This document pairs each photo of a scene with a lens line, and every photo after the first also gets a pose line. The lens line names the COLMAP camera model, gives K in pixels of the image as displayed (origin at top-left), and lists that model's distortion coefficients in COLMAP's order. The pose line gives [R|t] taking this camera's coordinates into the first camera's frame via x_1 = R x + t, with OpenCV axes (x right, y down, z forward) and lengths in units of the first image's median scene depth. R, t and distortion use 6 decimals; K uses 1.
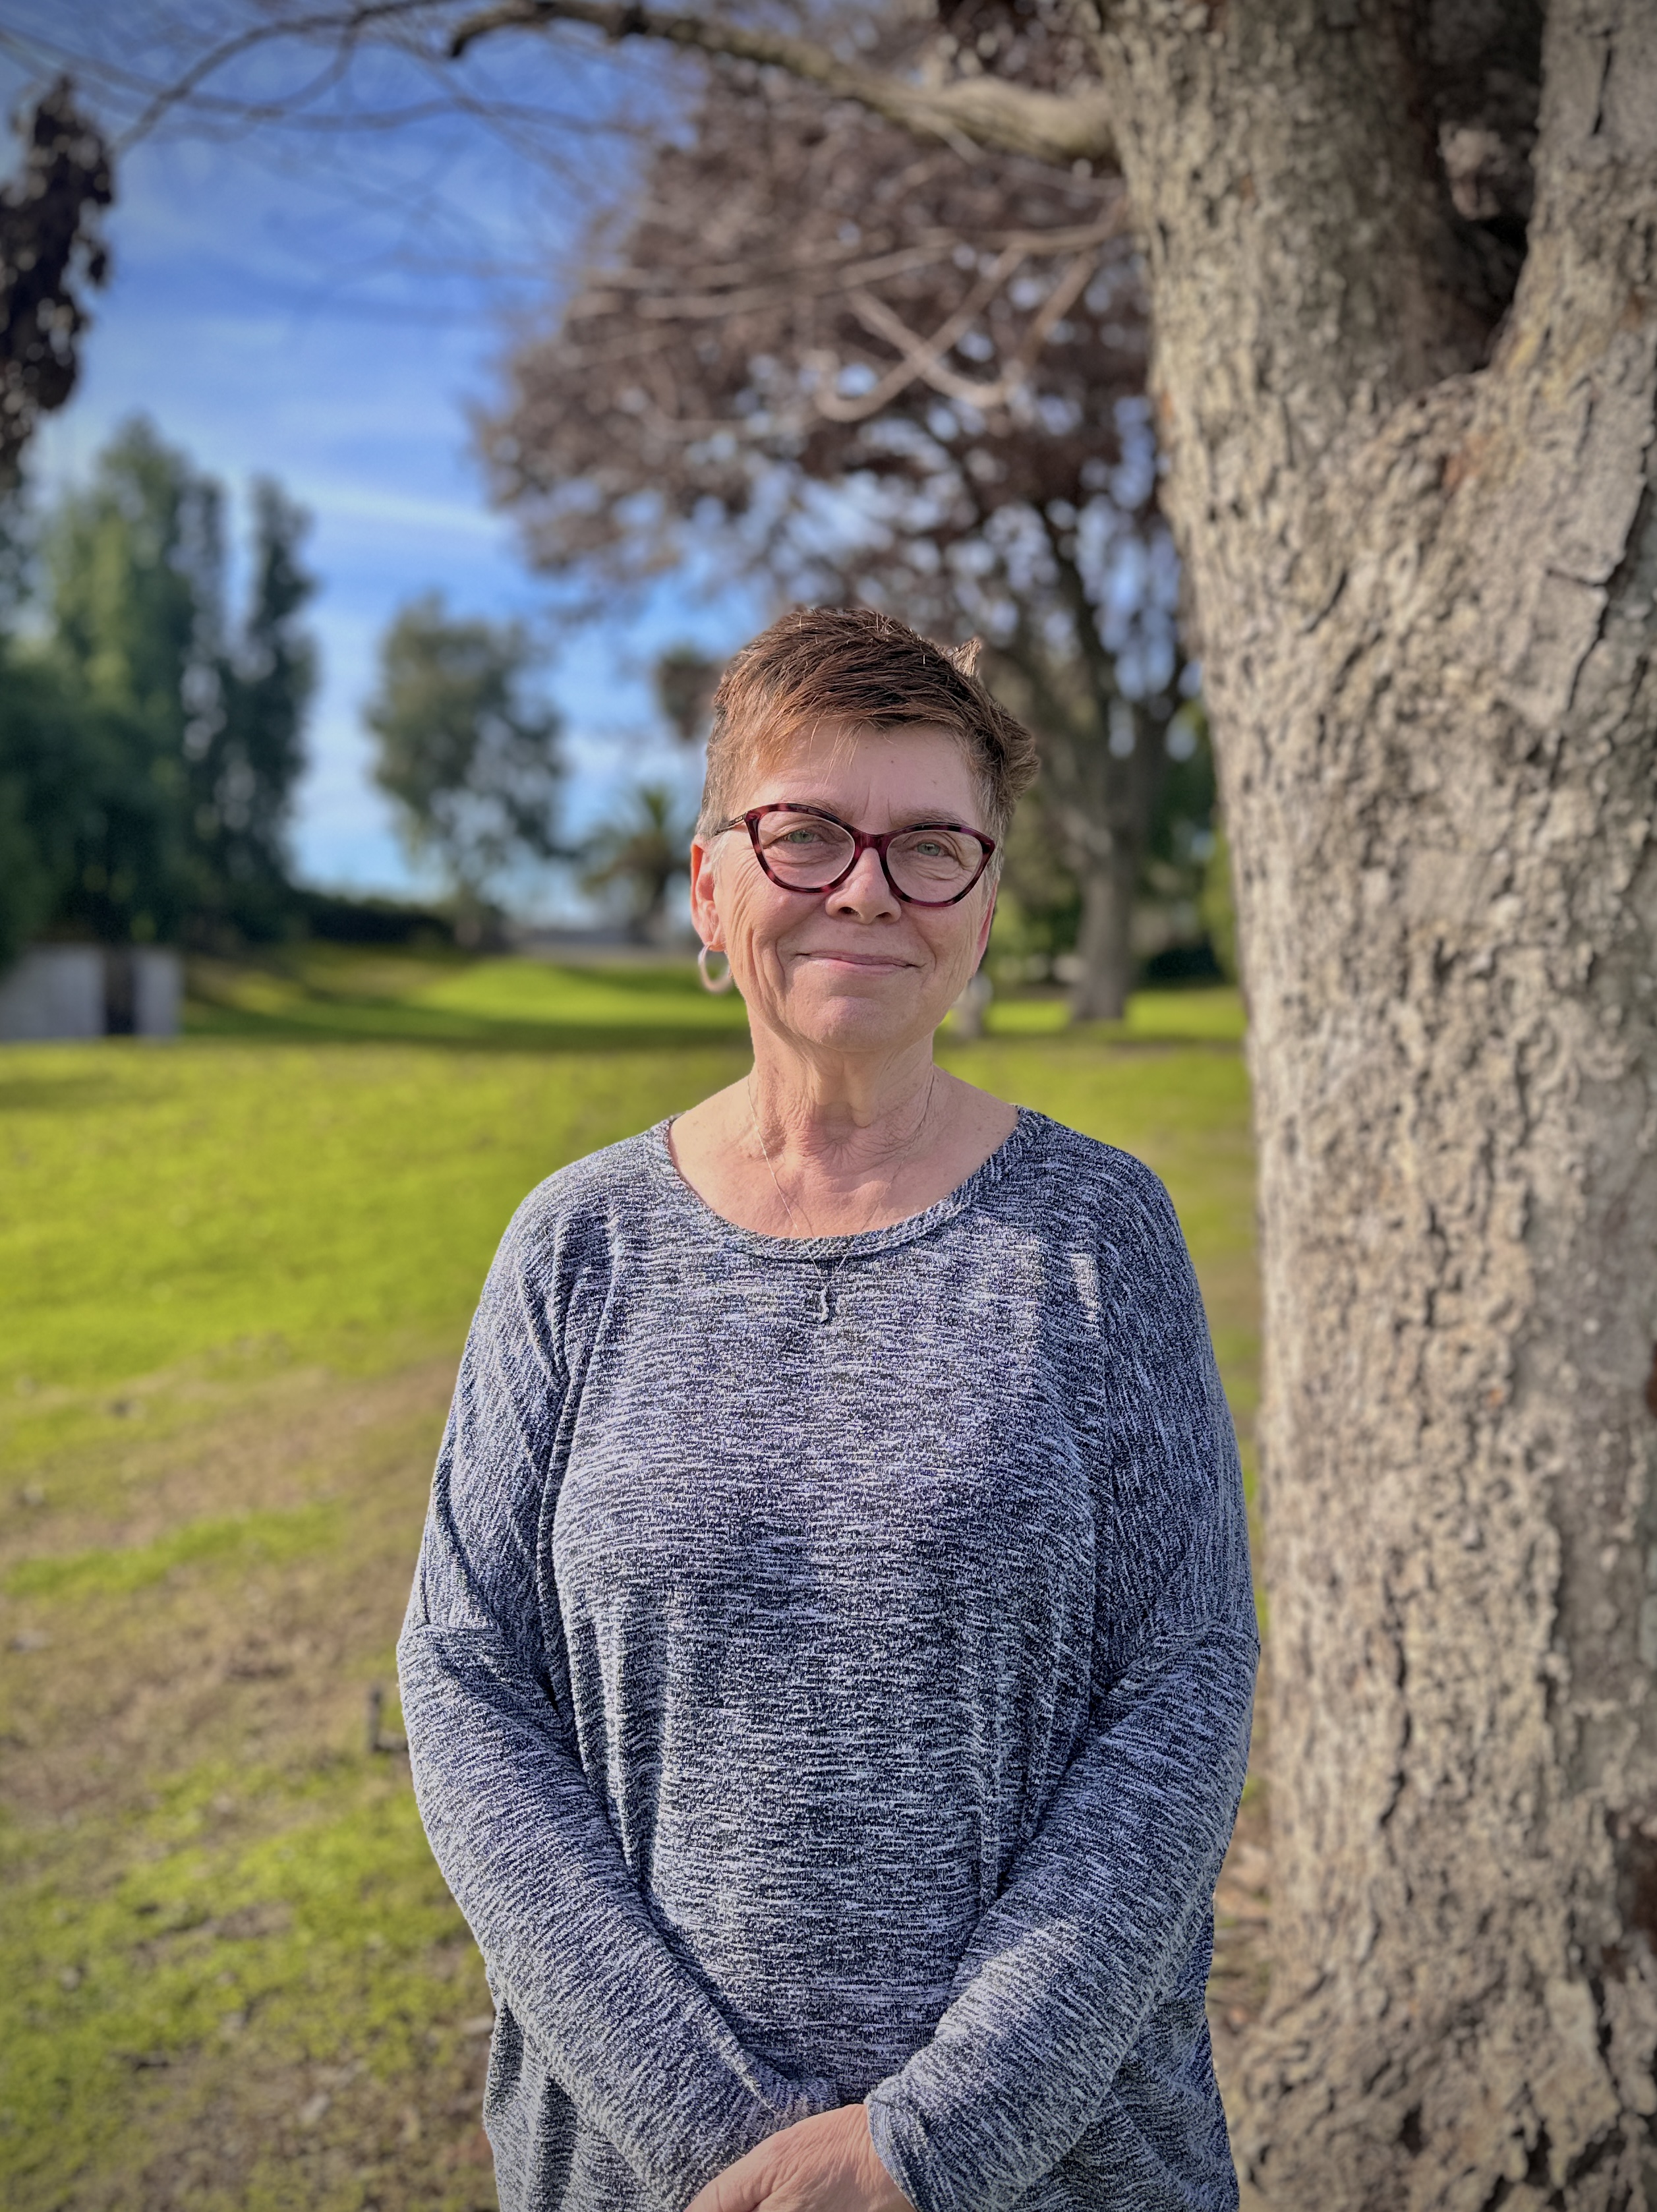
lens RADIAL K [[1881.4, 0, 925.8], [0, 1881.4, 1086.1], [0, 0, 1]] dist [0.045153, -0.085512]
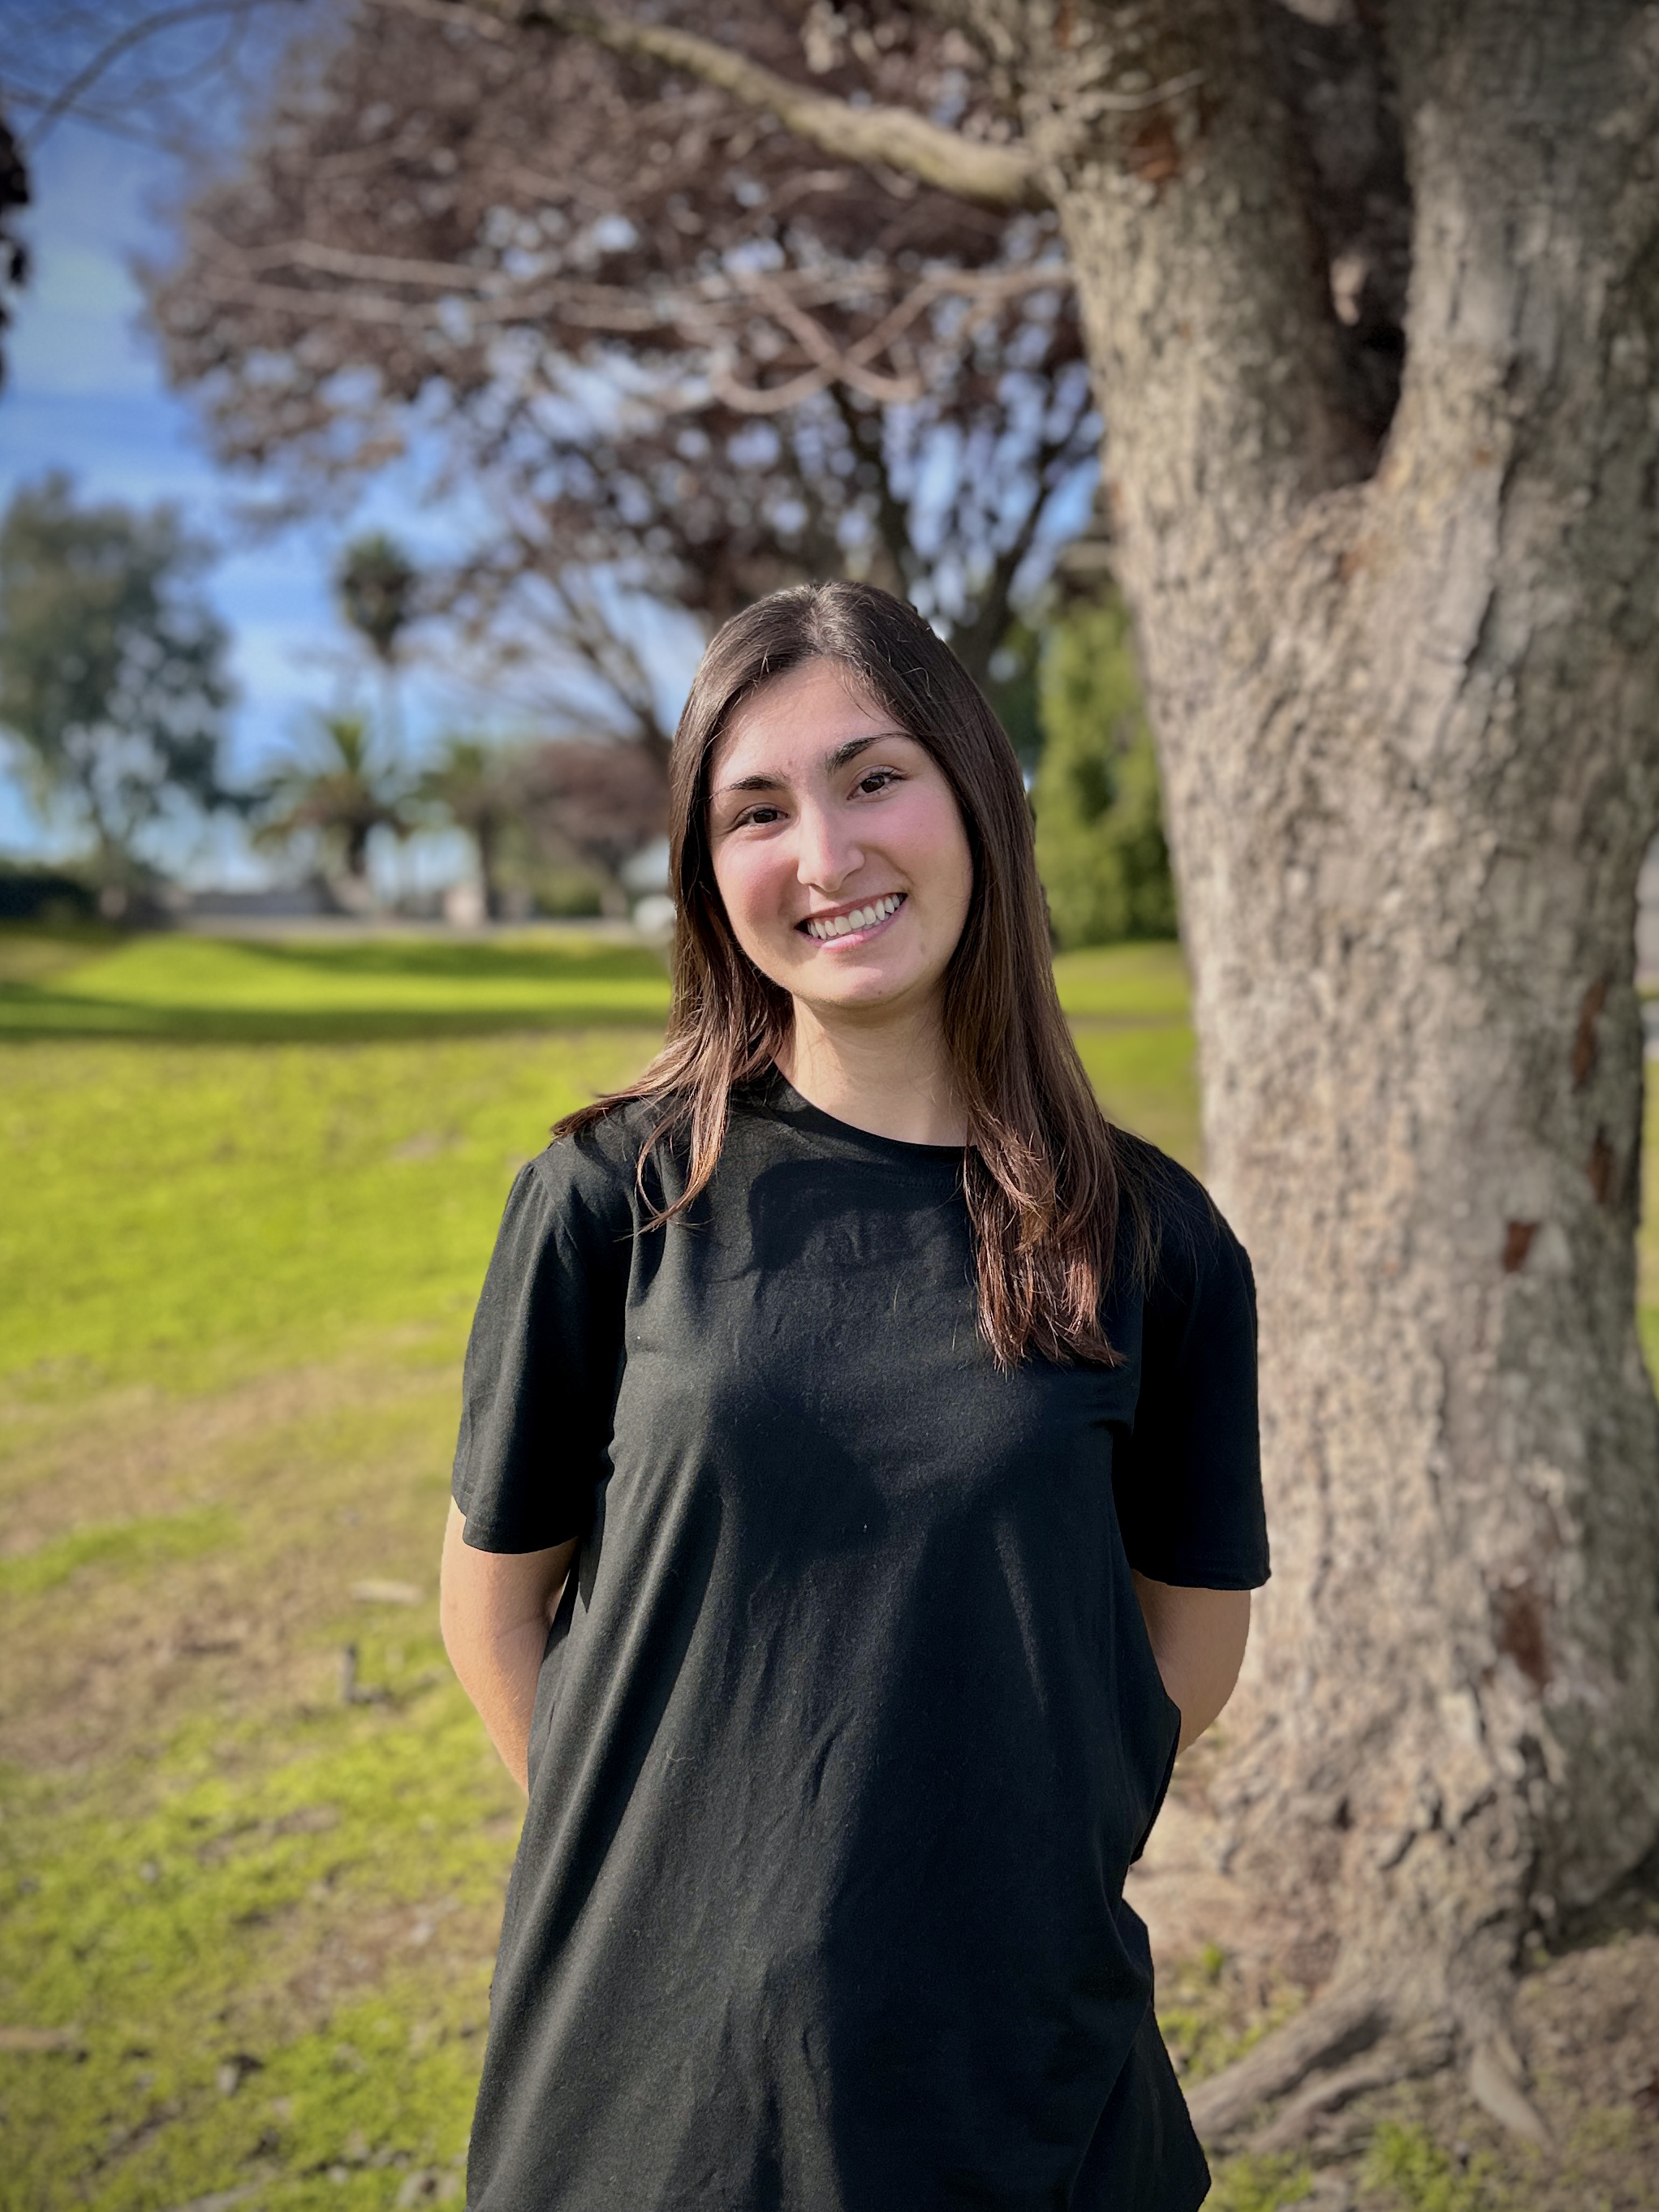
lens RADIAL K [[2321.6, 0, 908.1], [0, 2321.6, 1138.5], [0, 0, 1]] dist [0.059003, 0.000000]
pose [[0.995106, -0.025703, 0.095413, -0.177616], [0.023336, 0.999394, 0.025835, 0.022568], [-0.096020, -0.023482, 0.995102, -0.552380]]
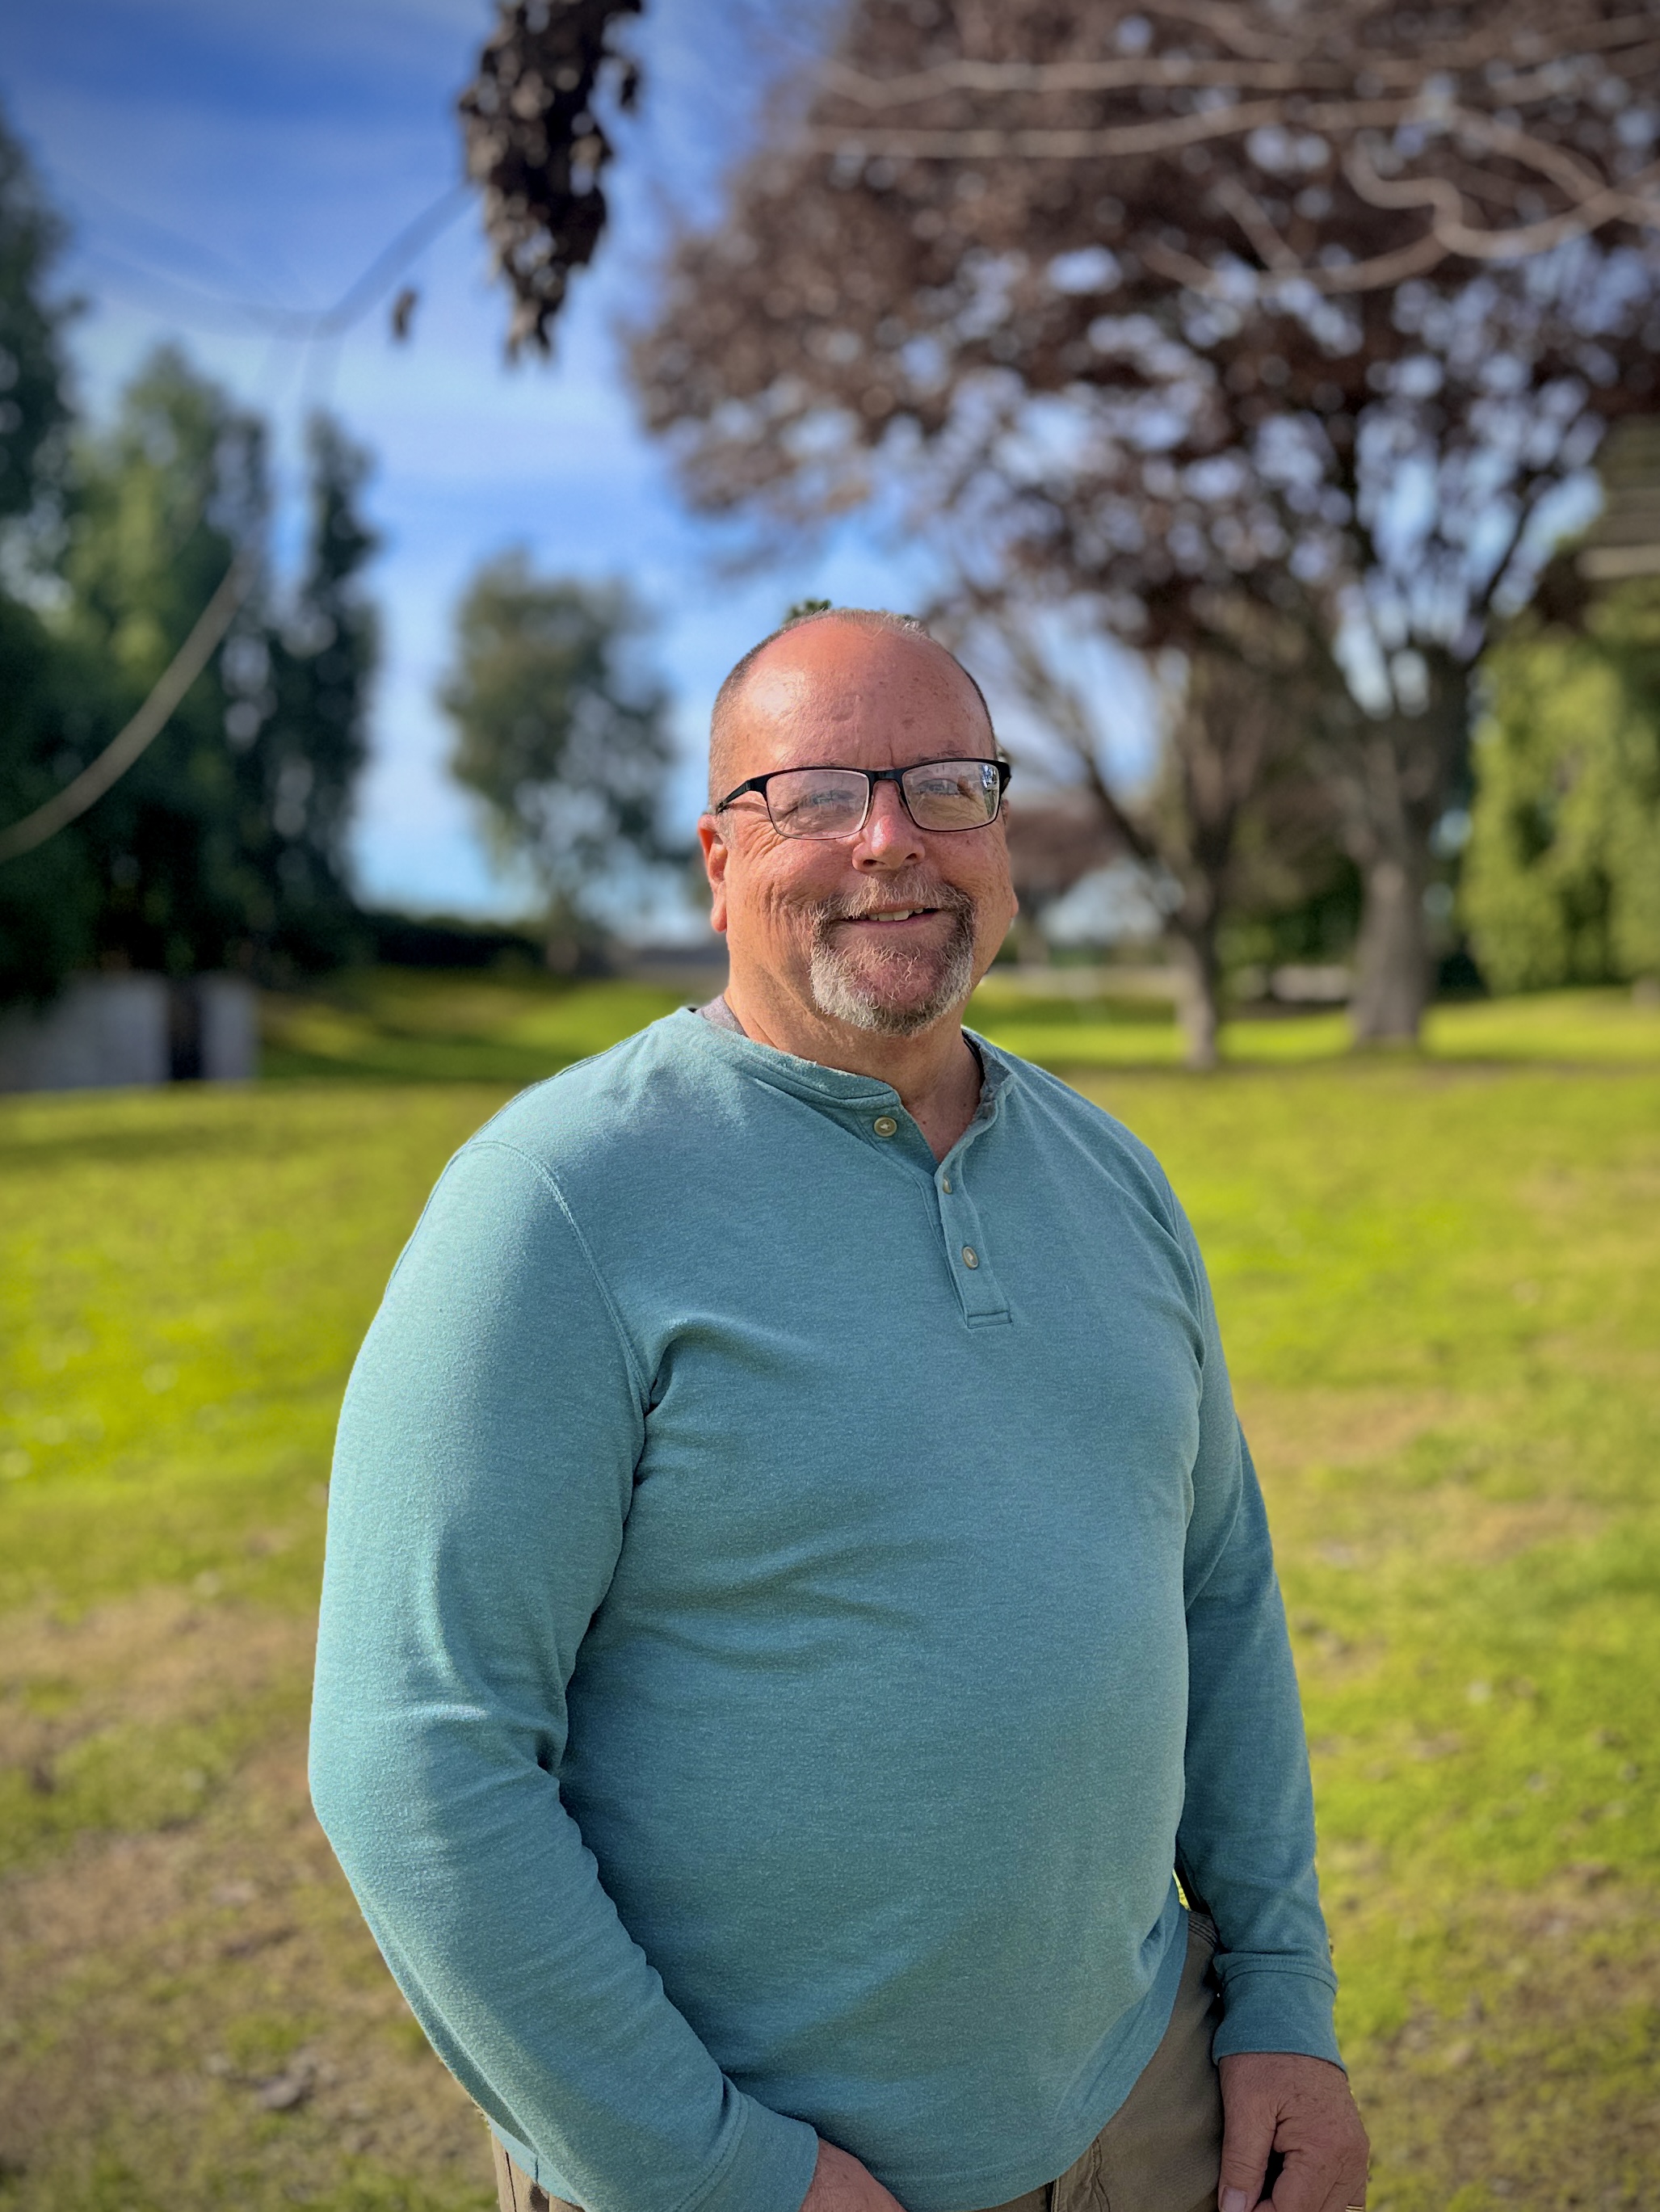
lens RADIAL K [[2293.5, 0, 1019.4], [0, 2293.5, 1081.4], [0, 0, 1]] dist [0.028075, 0.000000]
pose [[0.999440, -0.017425, -0.028580, -0.461381], [0.016768, 0.999593, -0.023064, 0.029706], [0.028970, 0.022572, 0.999325, 0.053257]]
